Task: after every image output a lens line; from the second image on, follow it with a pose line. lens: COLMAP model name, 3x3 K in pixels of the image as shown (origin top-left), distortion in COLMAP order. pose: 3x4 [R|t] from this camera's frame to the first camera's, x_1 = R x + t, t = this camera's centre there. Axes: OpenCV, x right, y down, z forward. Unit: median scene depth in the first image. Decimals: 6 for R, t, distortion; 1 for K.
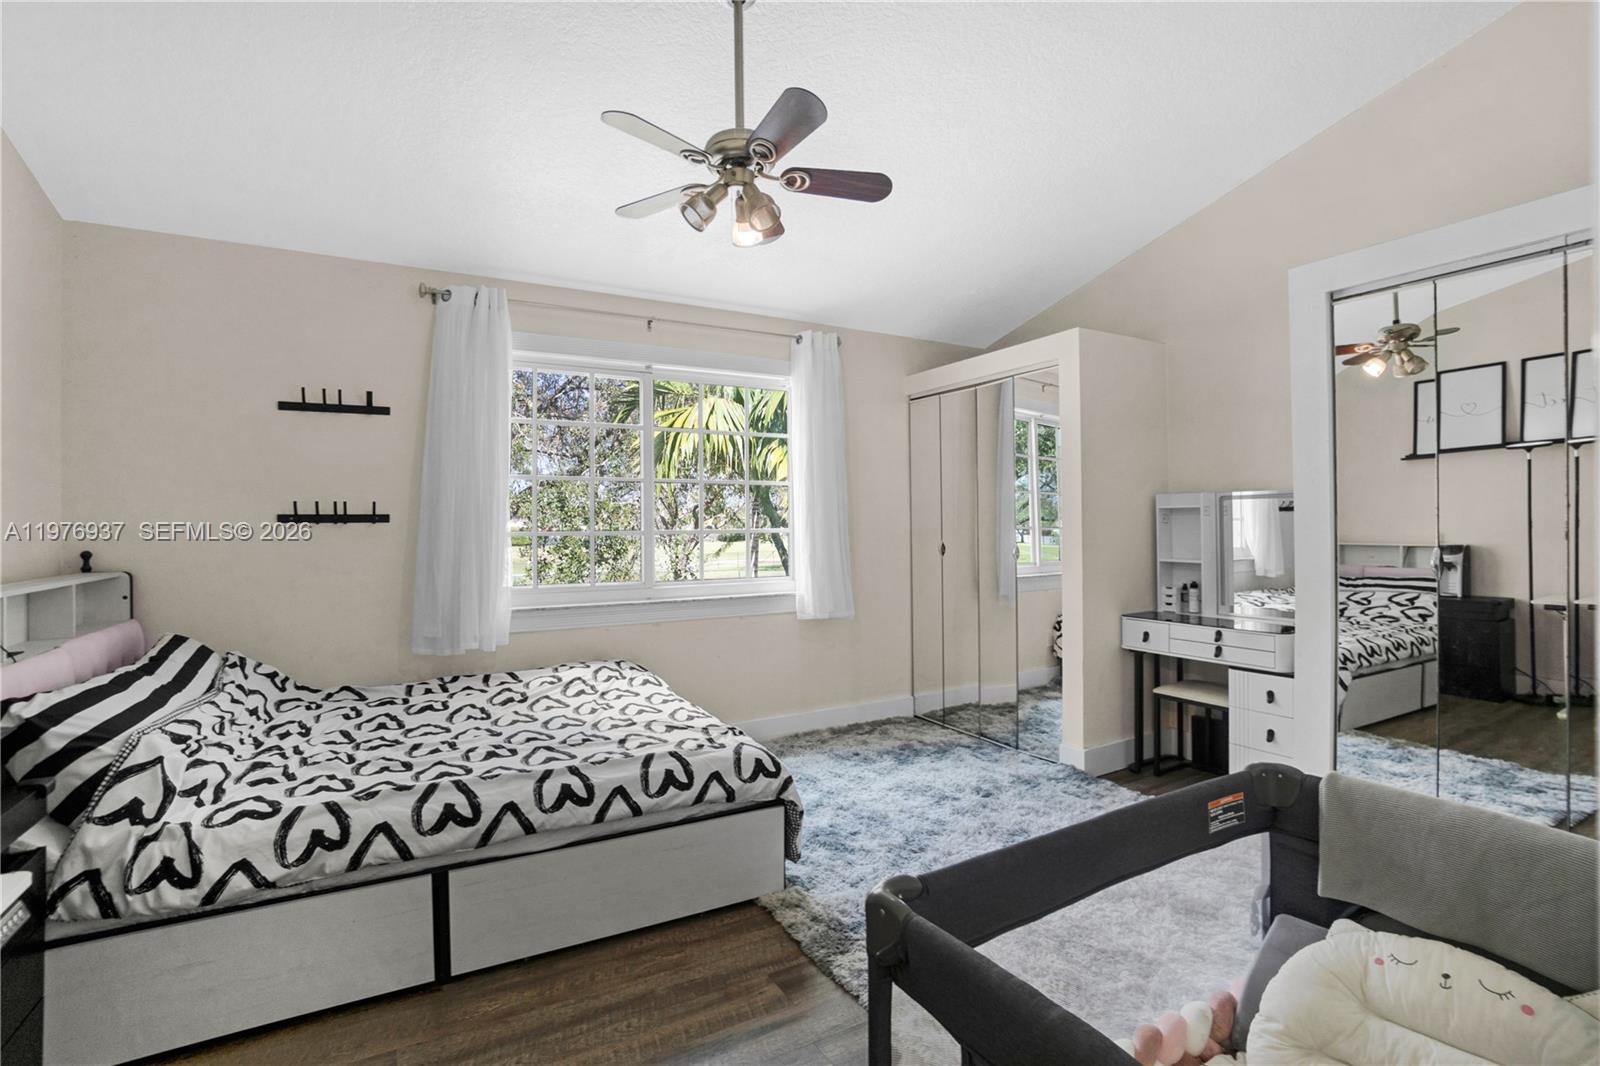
lens RADIAL K [[729.6, 0, 781.2], [0, 729.6, 504.0], [0, 0, 1]] dist [-0.067734, 0.028492]
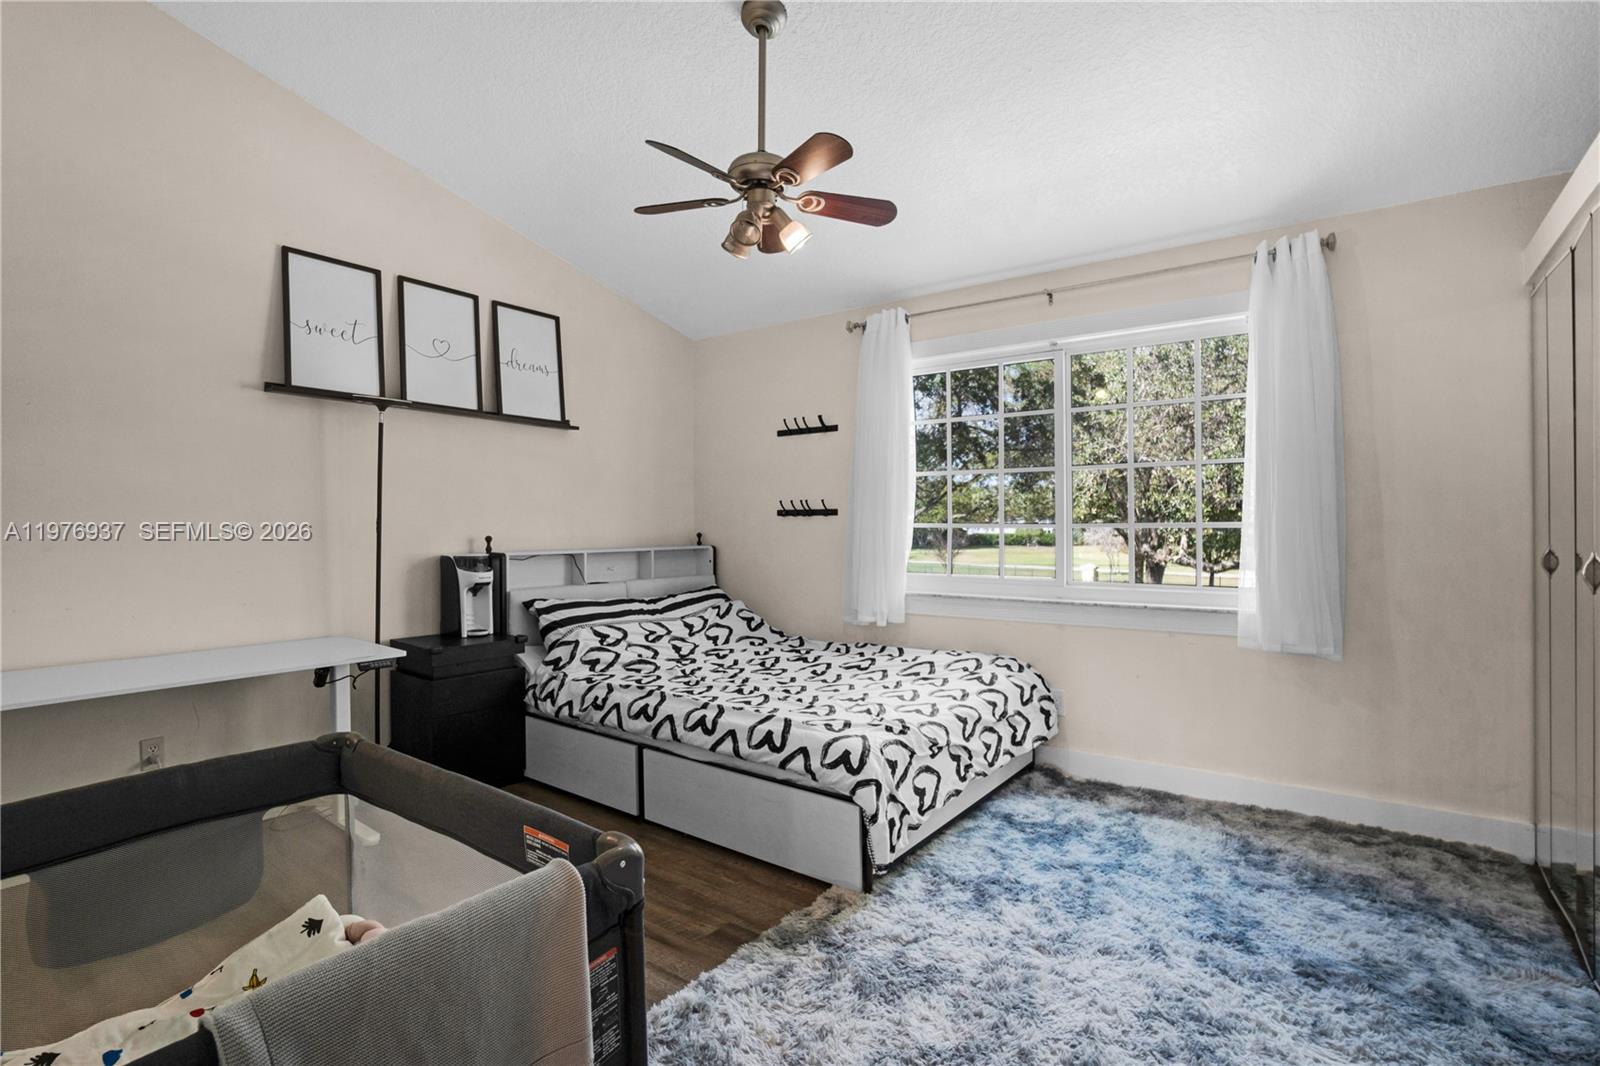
lens RADIAL K [[735.9, 0, 783.3], [0, 735.9, 522.3], [0, 0, 1]] dist [-0.060651, 0.026255]
pose [[0.431596, 0.007321, -0.902037, 0.700311], [0.023397, 0.999540, 0.019307, 0.012085], [0.901763, -0.029438, 0.431226, 0.412016]]
